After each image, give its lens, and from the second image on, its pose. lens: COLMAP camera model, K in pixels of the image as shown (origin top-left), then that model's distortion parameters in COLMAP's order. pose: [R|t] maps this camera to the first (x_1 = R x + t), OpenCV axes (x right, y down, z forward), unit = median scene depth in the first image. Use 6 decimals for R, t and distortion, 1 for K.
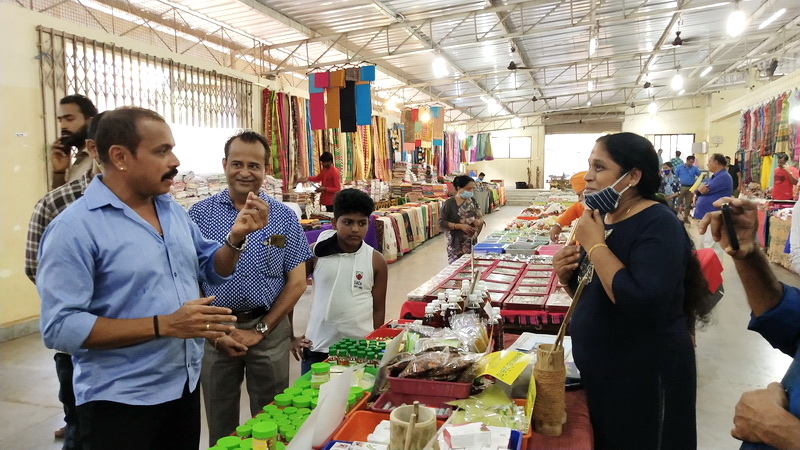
lens RADIAL K [[607.4, 0, 400.5], [0, 607.4, 228.6], [0, 0, 1]] dist [-0.028368, 0.048738]
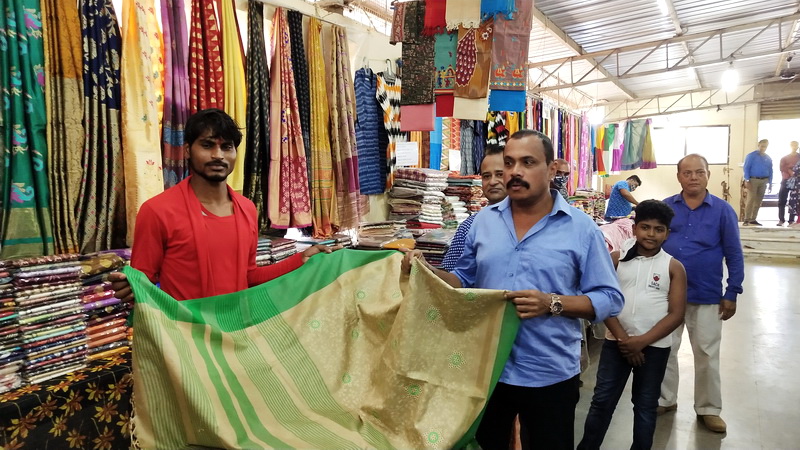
lens RADIAL K [[607.4, 0, 395.6], [0, 607.4, 232.6], [0, 0, 1]] dist [-0.028368, 0.048738]
pose [[0.976044, 0.016724, -0.216928, 0.069908], [-0.019457, 0.999756, -0.010469, -0.071858], [0.216700, 0.014439, 0.976132, 0.680801]]
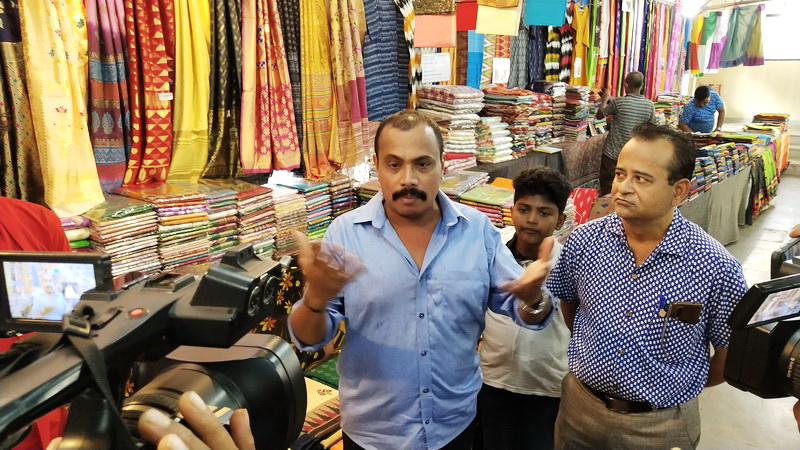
lens RADIAL K [[607.4, 0, 398.1], [0, 607.4, 224.3], [0, 0, 1]] dist [-0.028368, 0.048738]
pose [[0.939003, 0.086604, -0.332825, 0.088271], [-0.033269, 0.986109, 0.162733, -0.094564], [0.342296, -0.141735, 0.928841, 0.733862]]
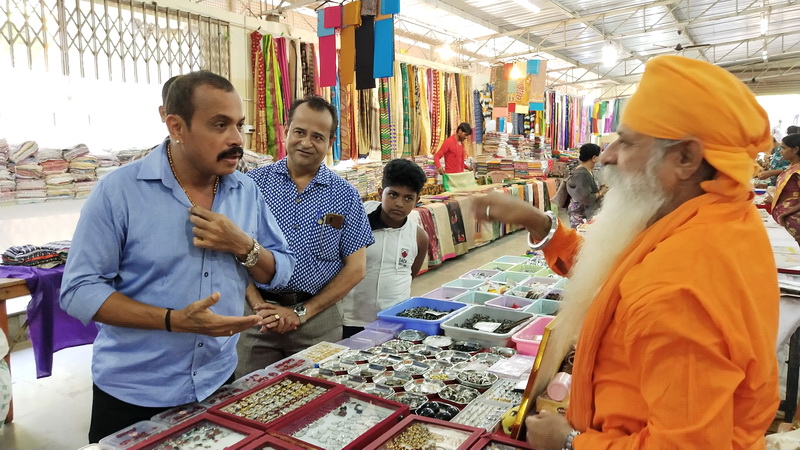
lens RADIAL K [[607.4, 0, 399.9], [0, 607.4, 223.6], [0, 0, 1]] dist [-0.028368, 0.048738]
pose [[0.968781, 0.029236, -0.246189, 0.083816], [-0.020540, 0.999074, 0.037816, -0.018113], [0.247067, -0.031579, 0.968484, 0.199291]]
